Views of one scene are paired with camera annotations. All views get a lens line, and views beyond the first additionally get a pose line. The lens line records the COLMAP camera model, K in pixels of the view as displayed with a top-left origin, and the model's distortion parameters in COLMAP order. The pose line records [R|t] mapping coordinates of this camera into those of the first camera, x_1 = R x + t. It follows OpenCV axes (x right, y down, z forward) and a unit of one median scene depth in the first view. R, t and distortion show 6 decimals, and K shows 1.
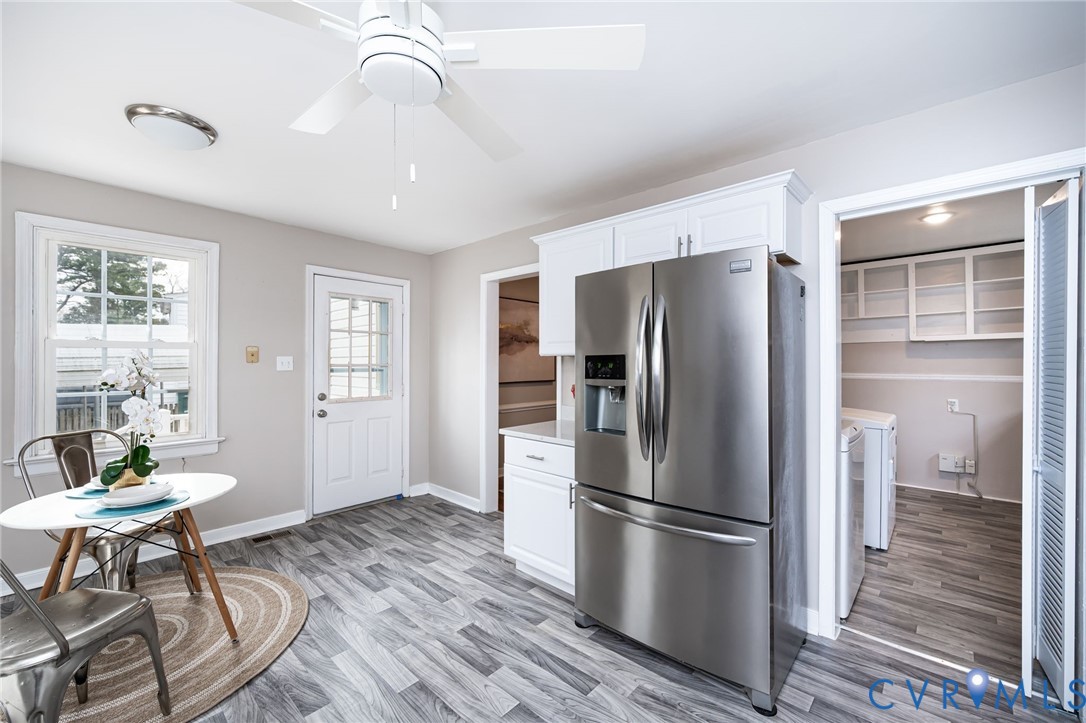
lens RADIAL K [[440.9, 0, 546.2], [0, 440.9, 357.7], [0, 0, 1]] dist [-0.000356, -0.000031]
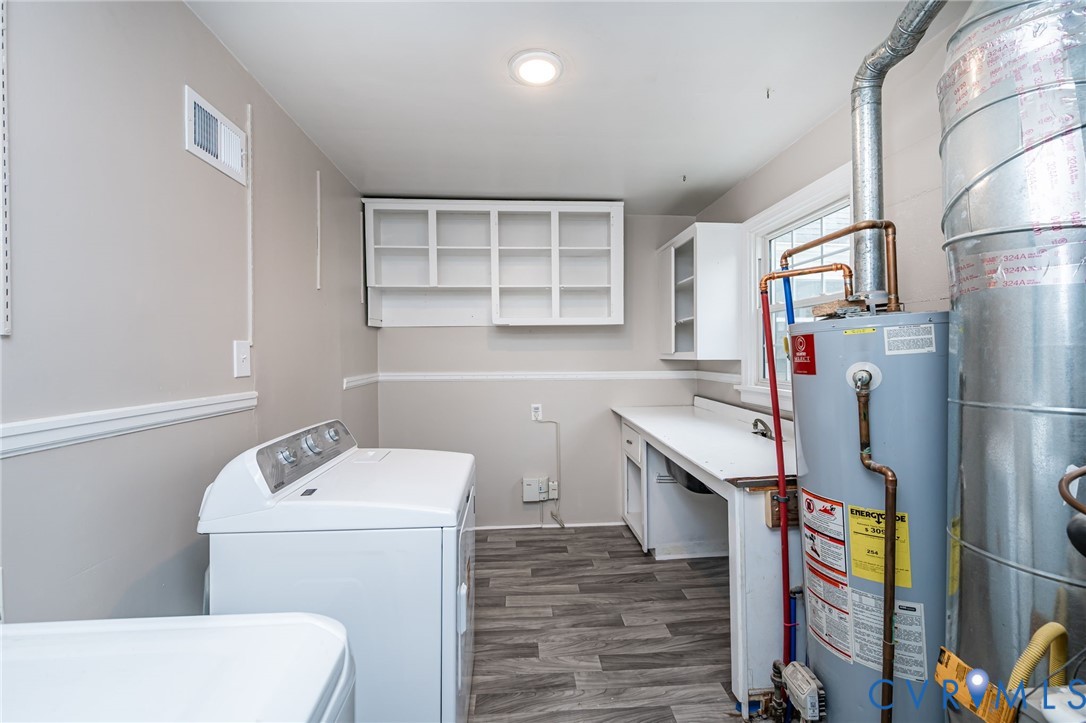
lens RADIAL K [[440.9, 0, 546.2], [0, 440.9, 357.7], [0, 0, 1]] dist [-0.000356, -0.000031]
pose [[0.682008, -0.006256, 0.731318, 0.387504], [0.001038, 0.999971, 0.007587, 0.009911], [-0.731344, -0.004415, 0.681995, 0.479684]]
